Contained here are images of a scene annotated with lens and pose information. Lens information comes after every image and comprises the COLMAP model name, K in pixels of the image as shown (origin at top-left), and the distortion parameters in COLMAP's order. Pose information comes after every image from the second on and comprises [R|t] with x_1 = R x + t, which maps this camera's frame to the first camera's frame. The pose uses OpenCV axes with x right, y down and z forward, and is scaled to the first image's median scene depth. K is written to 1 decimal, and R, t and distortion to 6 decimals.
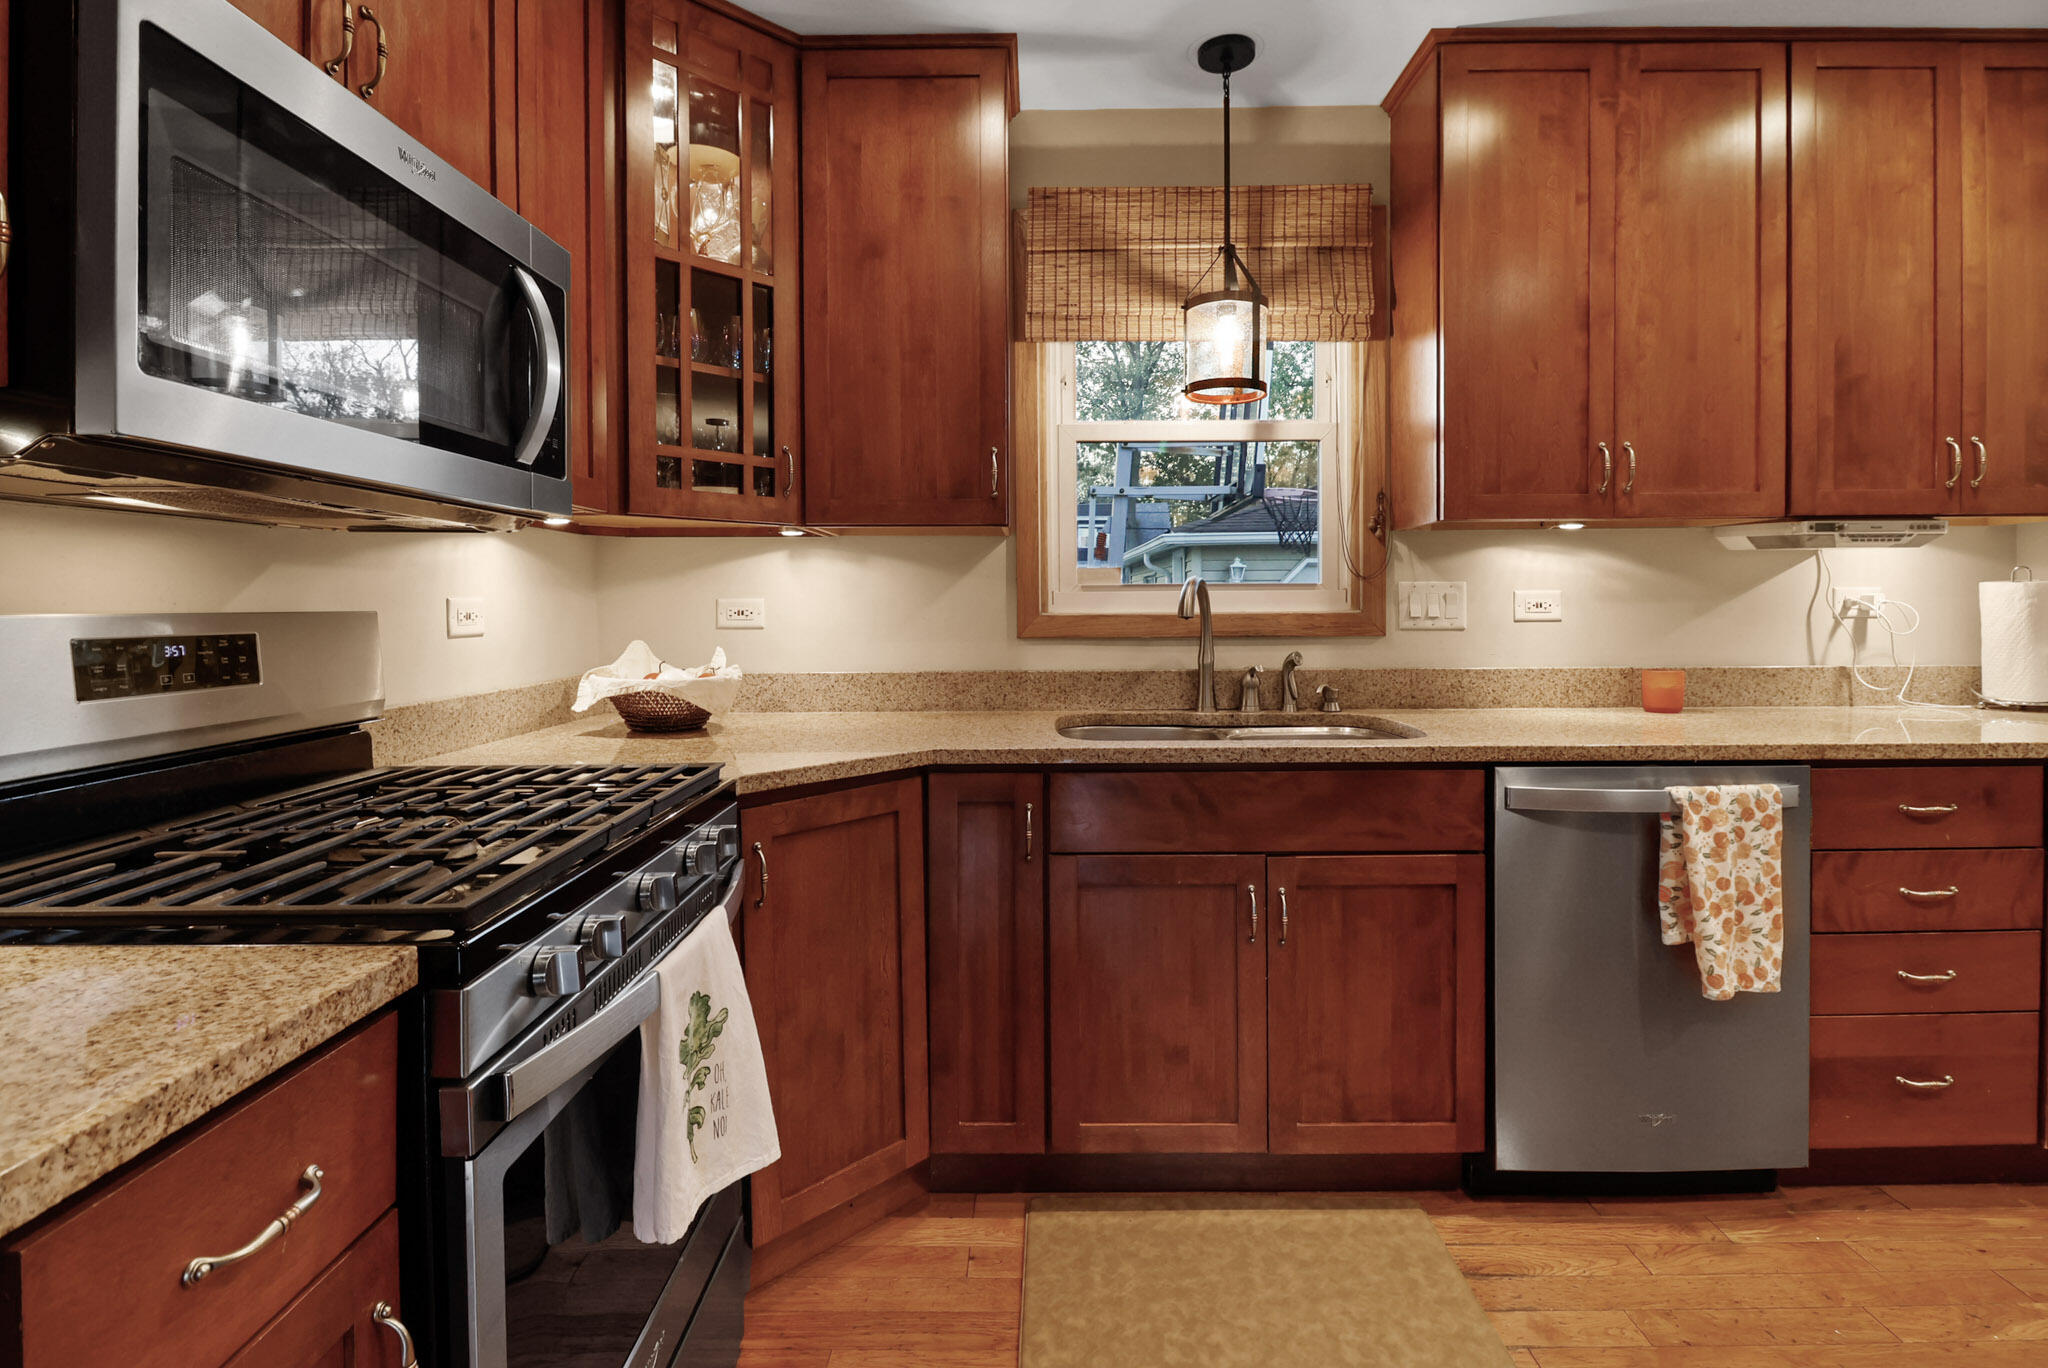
lens RADIAL K [[969.5, 0, 1051.6], [0, 969.5, 627.6], [0, 0, 1]] dist [0.017268, -0.013328]
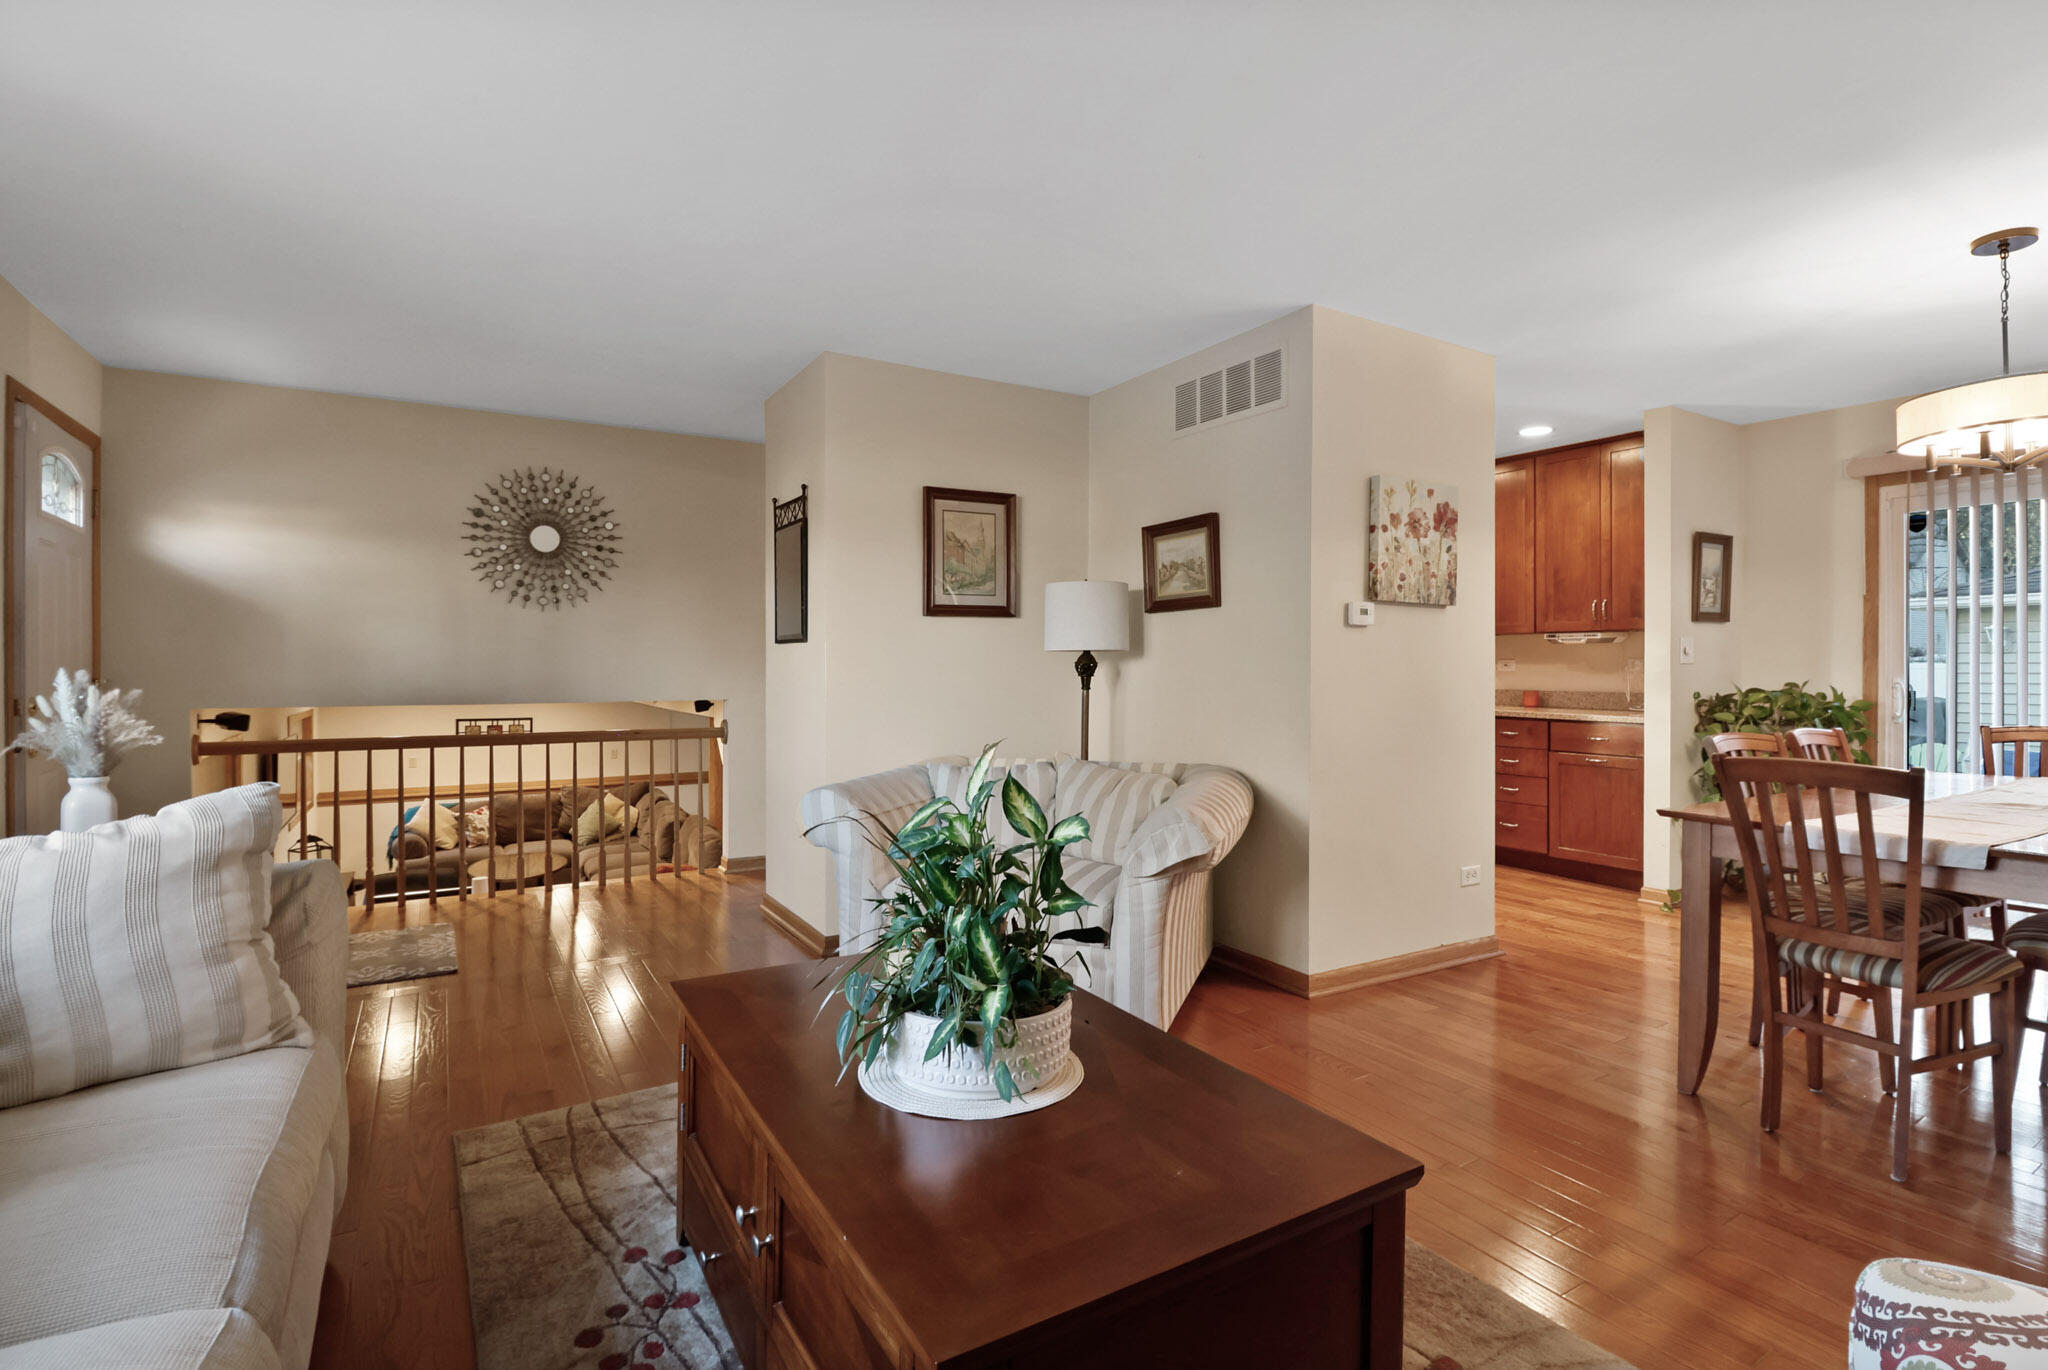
lens RADIAL K [[985.8, 0, 1036.1], [0, 985.8, 652.6], [0, 0, 1]] dist [0.025363, -0.014979]
pose [[0.521925, -0.001110, -0.852990, 2.272108], [-0.022743, 0.999626, -0.015216, 0.013342], [0.852688, 0.027342, 0.521705, -1.529558]]
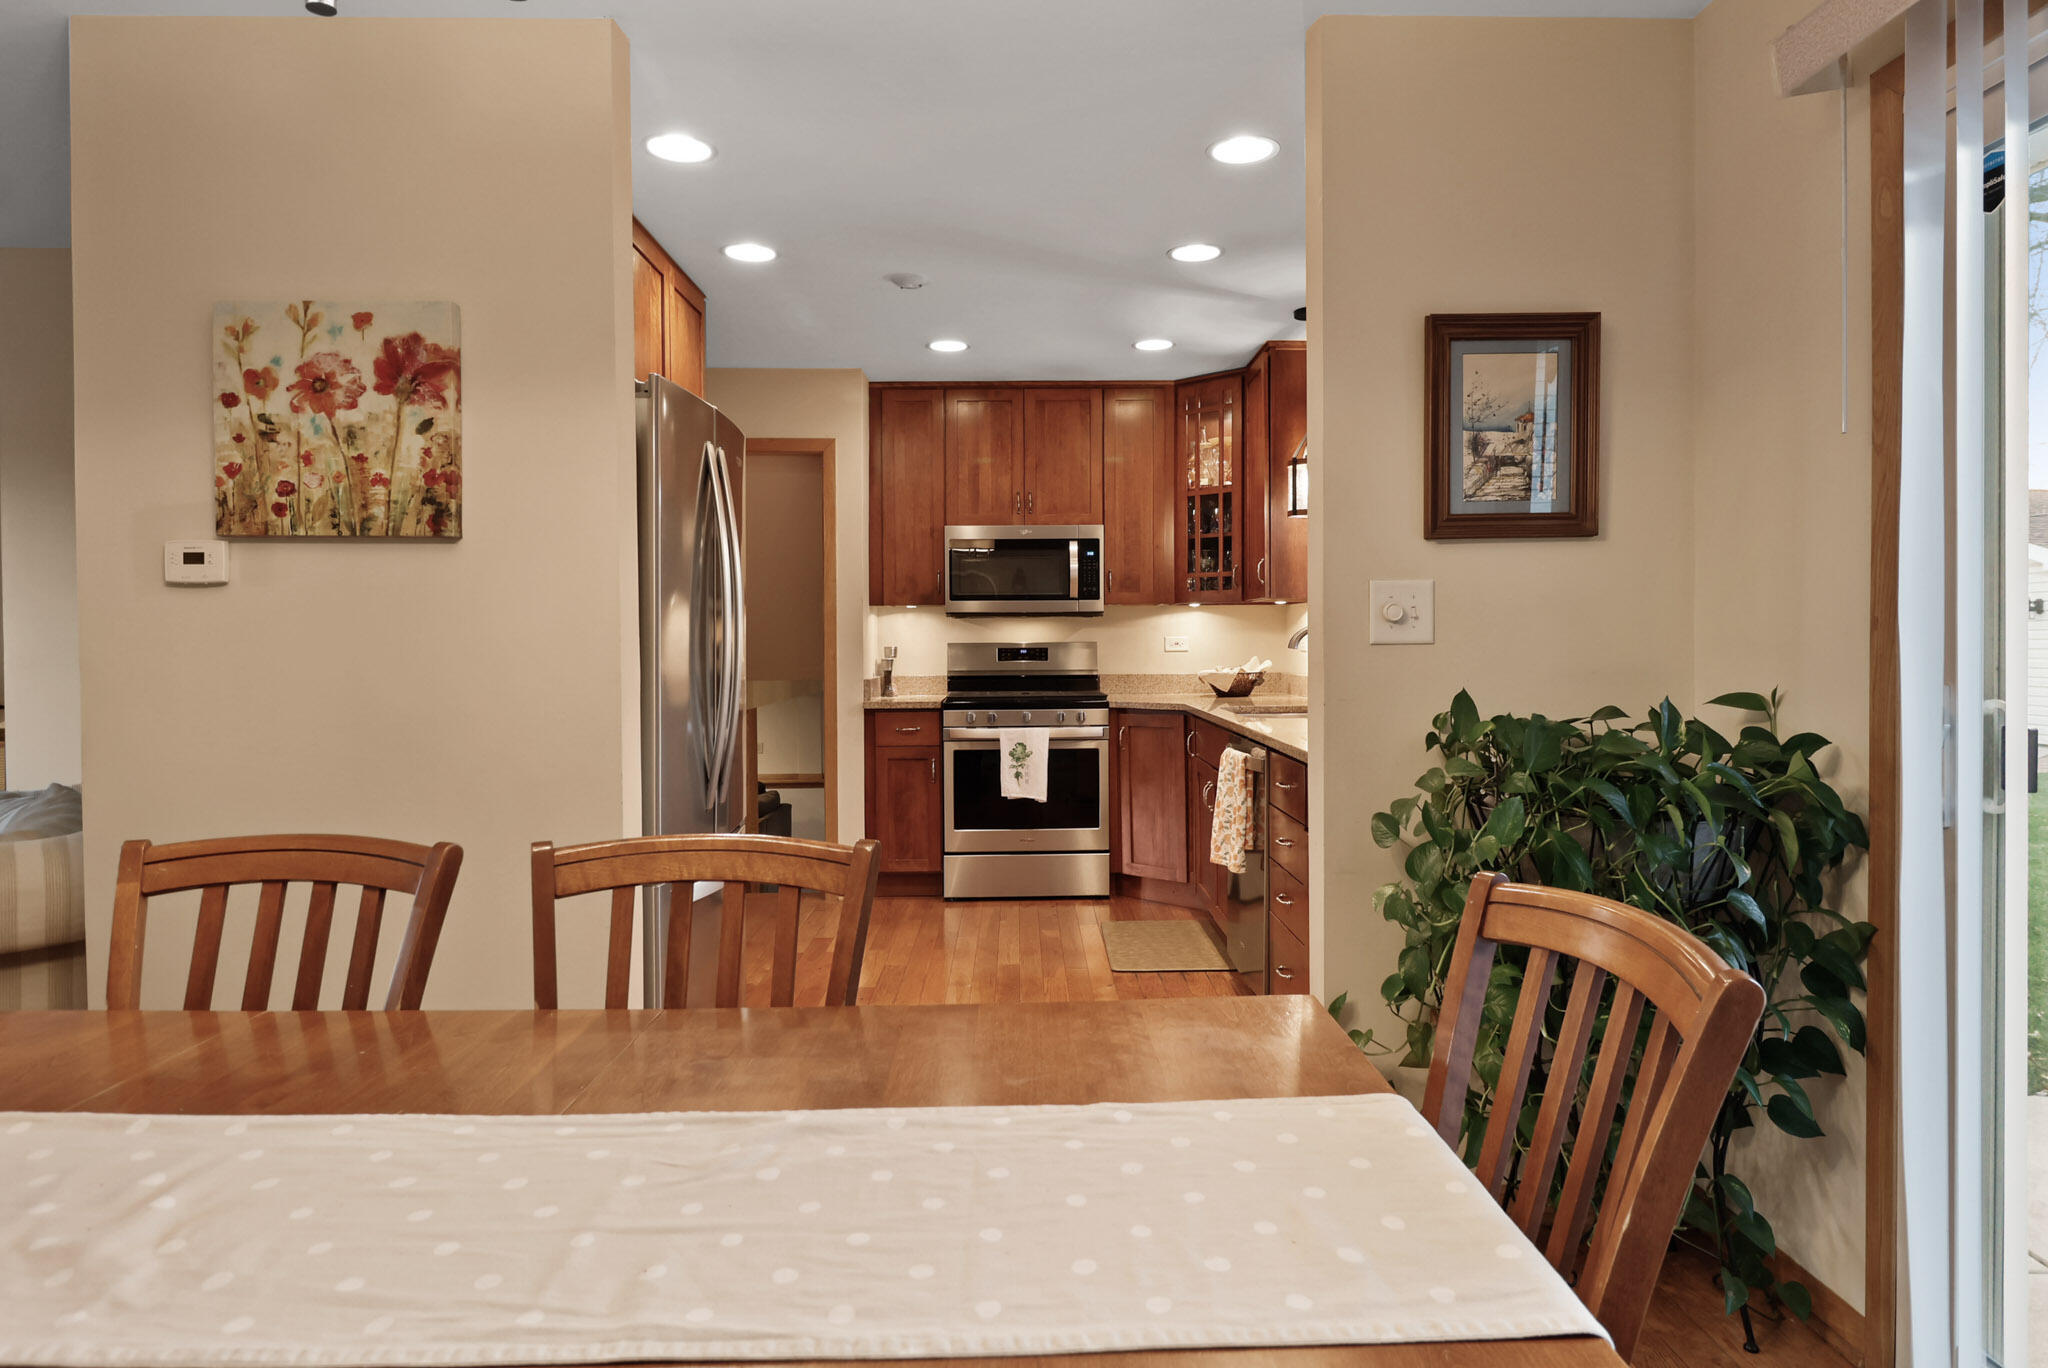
lens RADIAL K [[985.8, 0, 1036.1], [0, 985.8, 651.6], [0, 0, 1]] dist [0.025363, -0.014979]
pose [[-0.008134, -0.005532, -0.999952, 2.049078], [-0.011867, 0.999915, -0.005435, -0.011882], [0.999896, 0.011823, -0.008199, 0.518607]]
